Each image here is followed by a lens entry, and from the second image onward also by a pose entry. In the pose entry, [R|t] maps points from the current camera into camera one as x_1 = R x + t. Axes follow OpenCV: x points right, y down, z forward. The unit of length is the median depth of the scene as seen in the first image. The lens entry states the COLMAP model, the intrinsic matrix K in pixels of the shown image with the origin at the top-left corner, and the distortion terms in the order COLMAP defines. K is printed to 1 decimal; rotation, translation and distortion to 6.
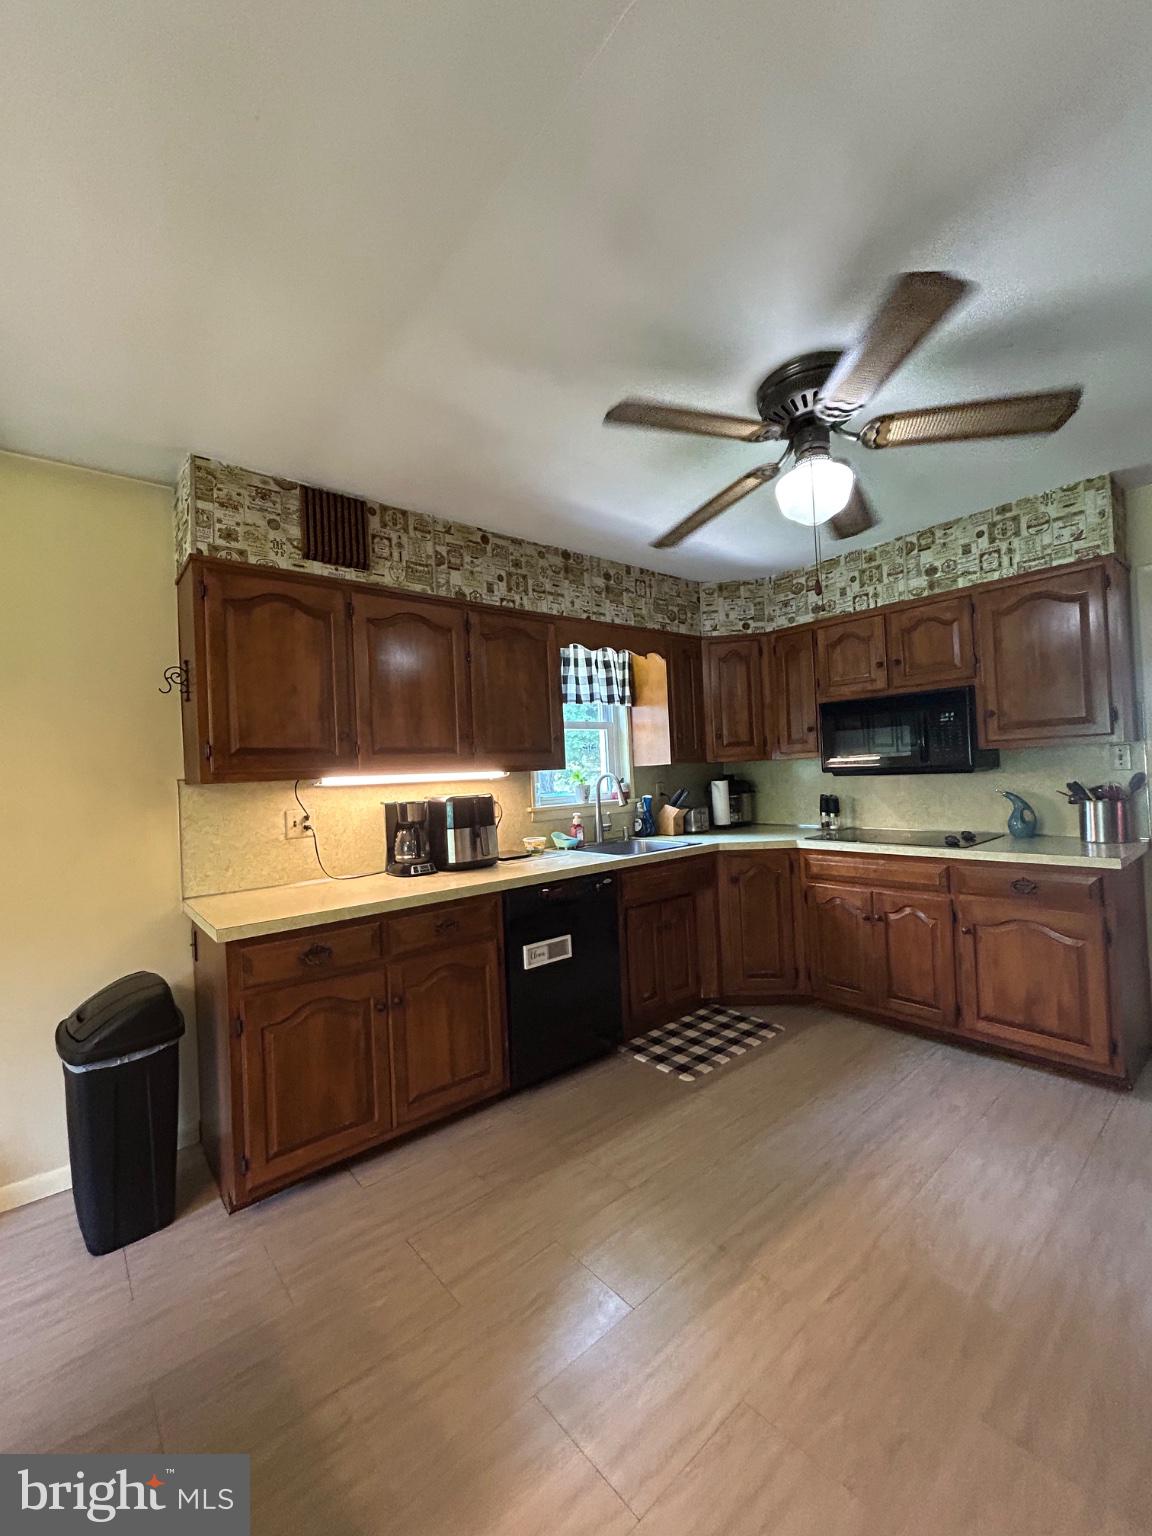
lens RADIAL K [[615.7, 0, 576.0], [0, 615.7, 768.0], [0, 0, 1]] dist [-0.012951, 0.000032]
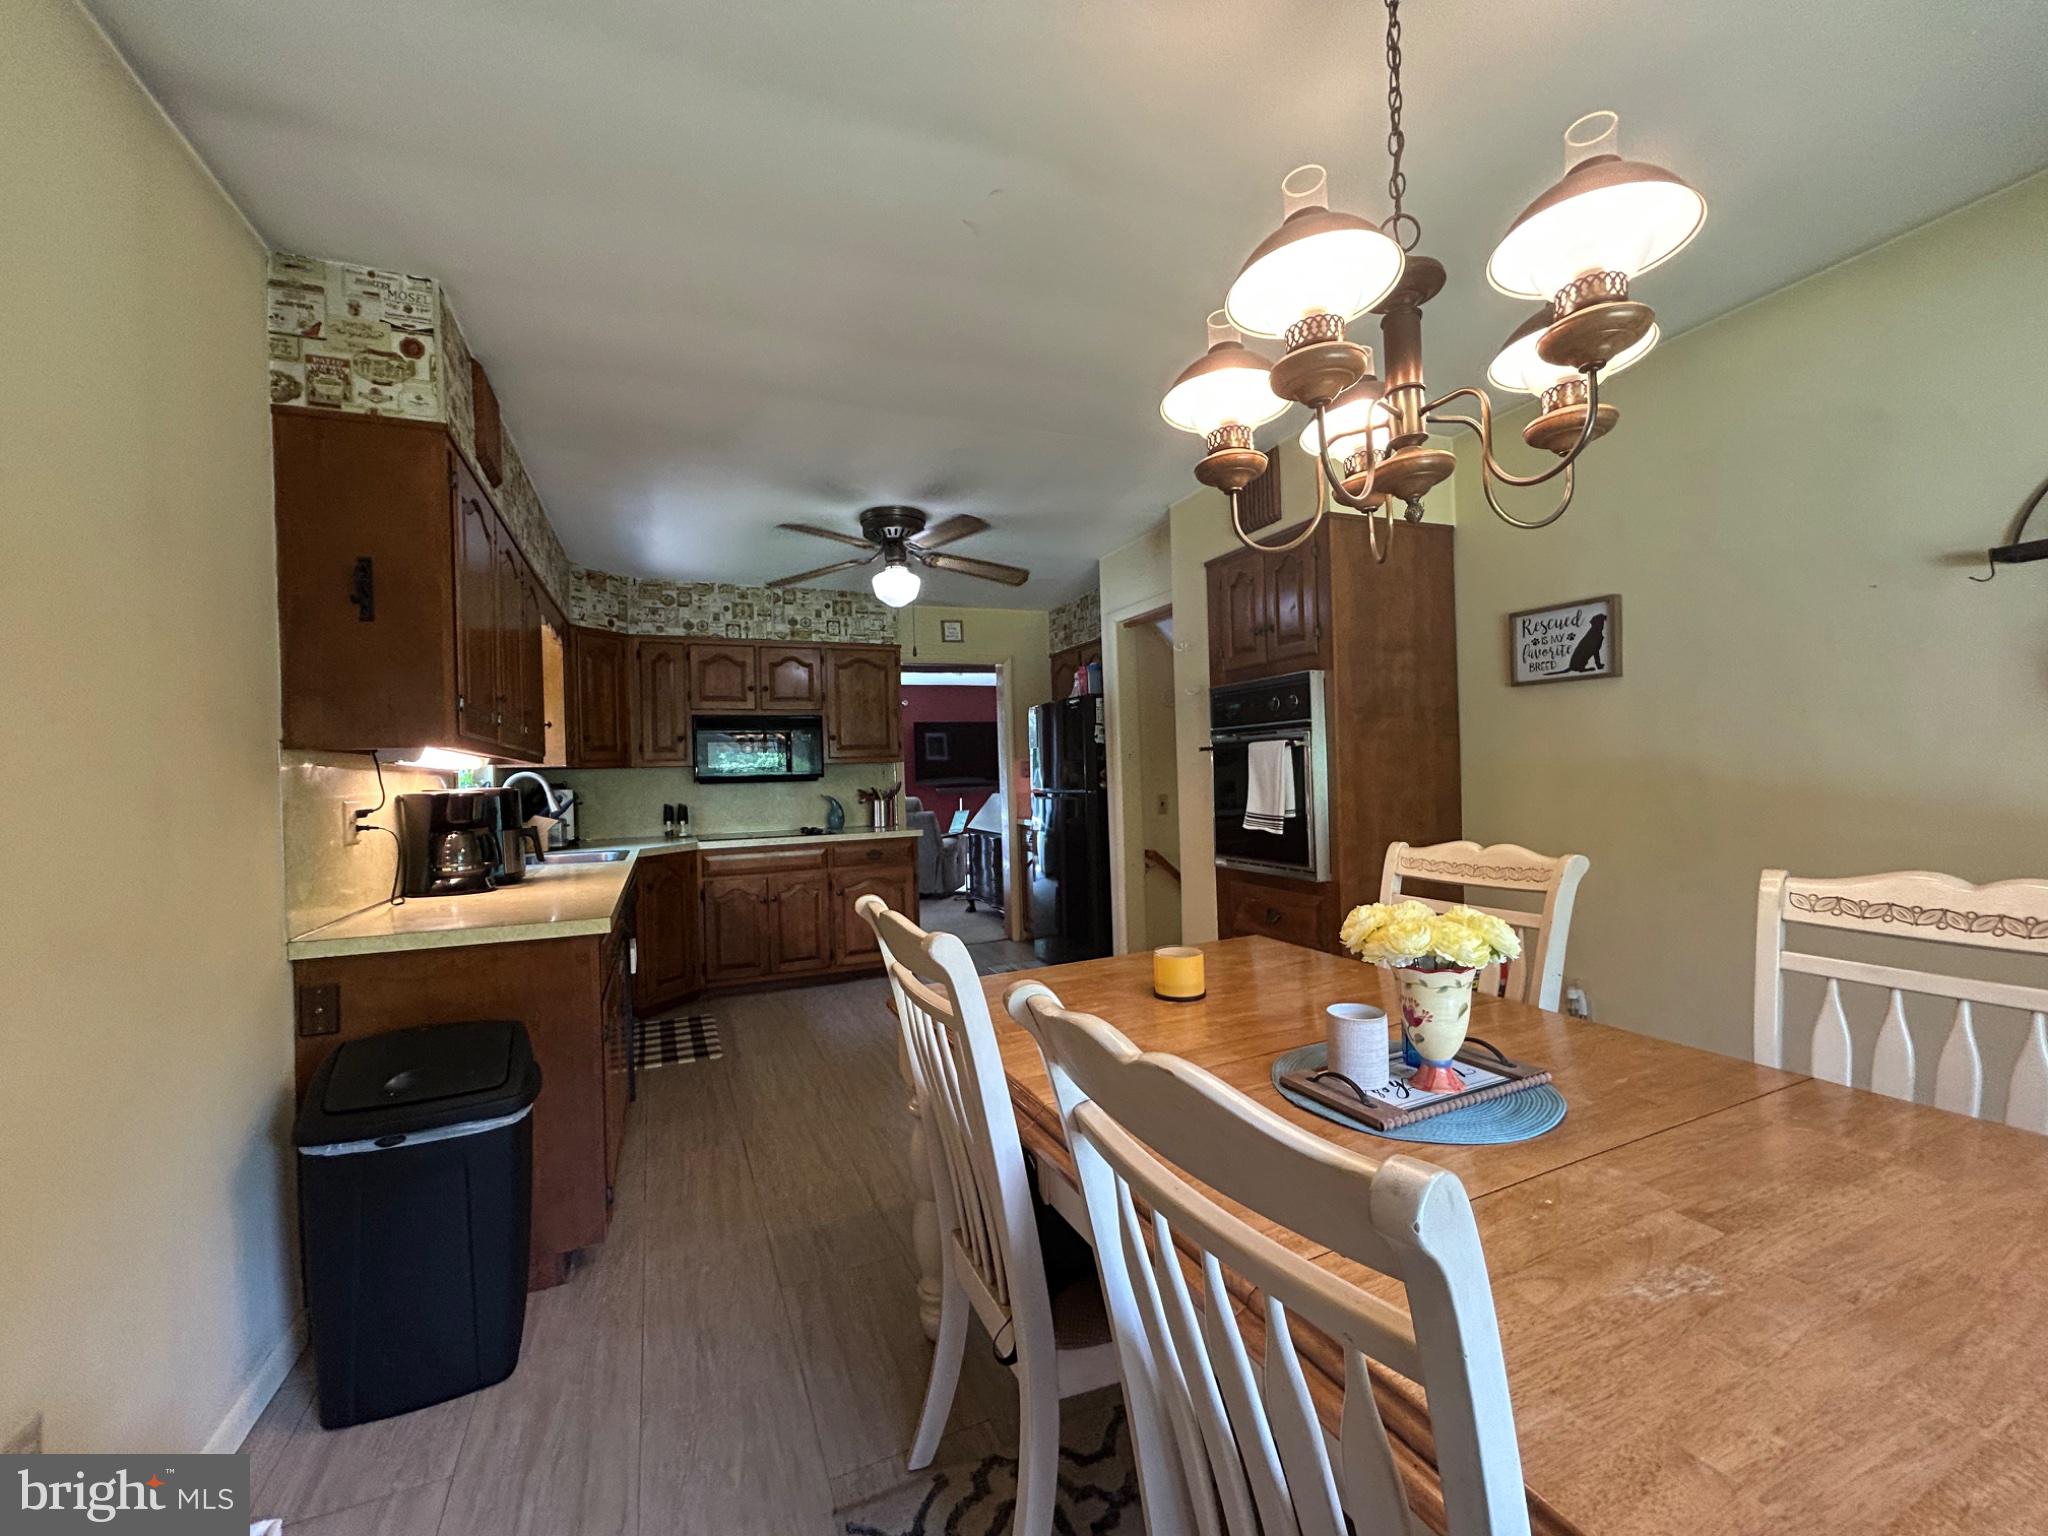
lens RADIAL K [[833.4, 0, 1024.0], [0, 833.4, 768.0], [0, 0, 1]] dist [0.000523, 0.000076]
pose [[0.281824, 0.042296, 0.958533, -0.931229], [0.008868, 0.998870, -0.046683, 0.066630], [-0.959425, 0.021656, 0.281130, 0.057595]]
